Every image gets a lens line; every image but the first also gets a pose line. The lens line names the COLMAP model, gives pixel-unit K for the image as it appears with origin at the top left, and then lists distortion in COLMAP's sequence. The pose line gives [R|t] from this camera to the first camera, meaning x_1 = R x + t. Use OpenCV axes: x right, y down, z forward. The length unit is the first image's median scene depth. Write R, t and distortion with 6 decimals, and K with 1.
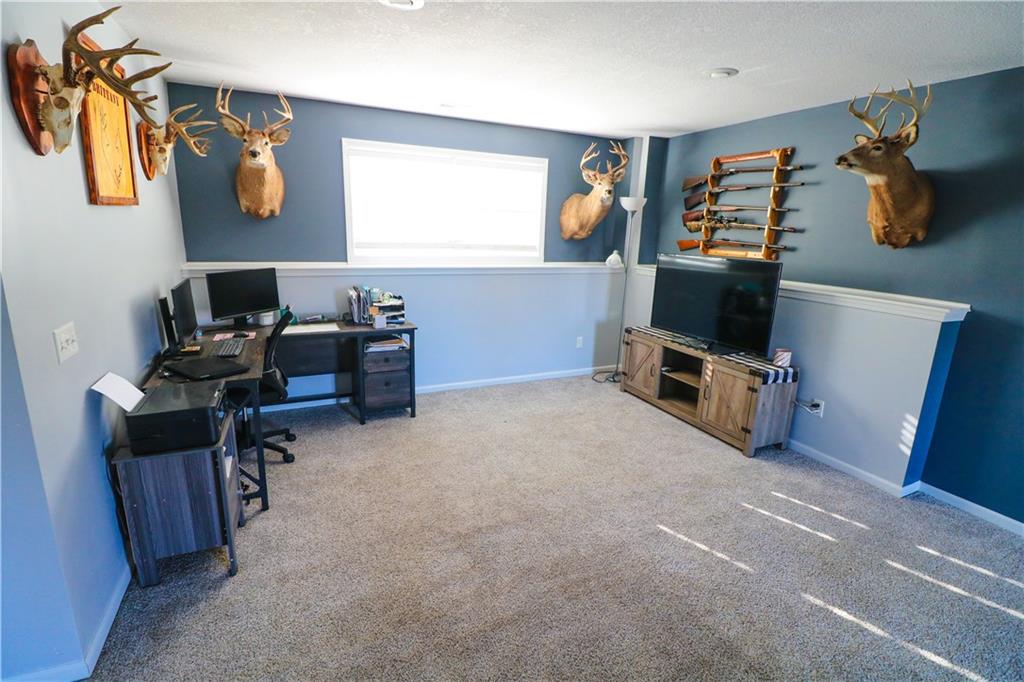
lens RADIAL K [[473.4, 0, 507.8], [0, 473.4, 339.9], [0, 0, 1]] dist [-0.005167, -0.009526]
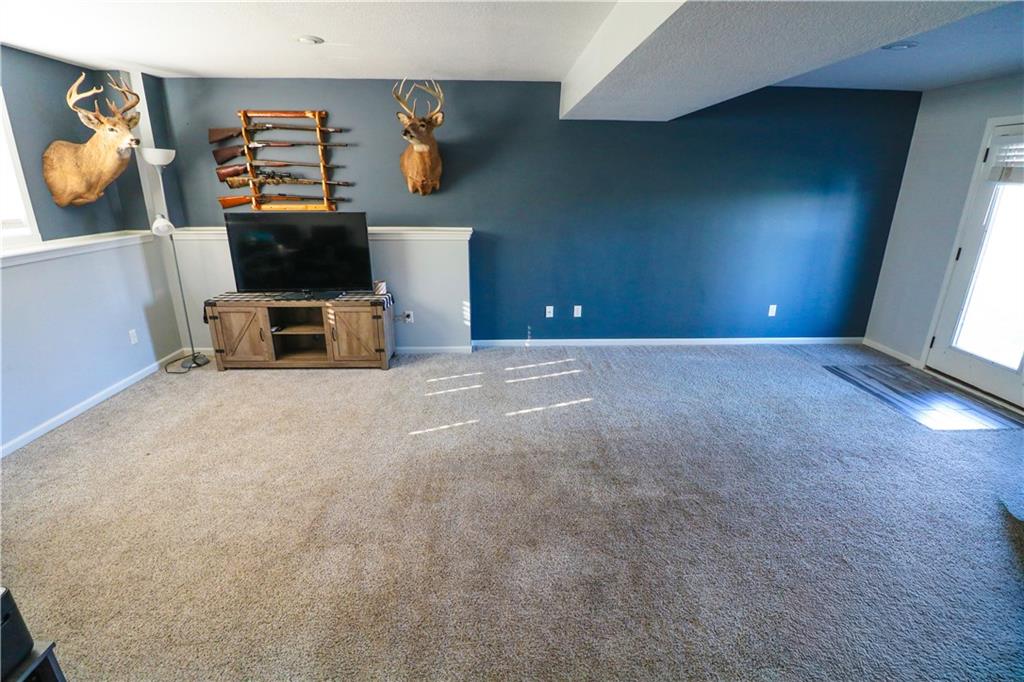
lens RADIAL K [[473.4, 0, 510.9], [0, 473.4, 343.2], [0, 0, 1]] dist [-0.005167, -0.009526]
pose [[0.373737, -0.321684, 0.869965, -0.400213], [0.219803, 0.941933, 0.253867, -0.060705], [-0.901114, 0.096342, 0.422743, 0.142592]]
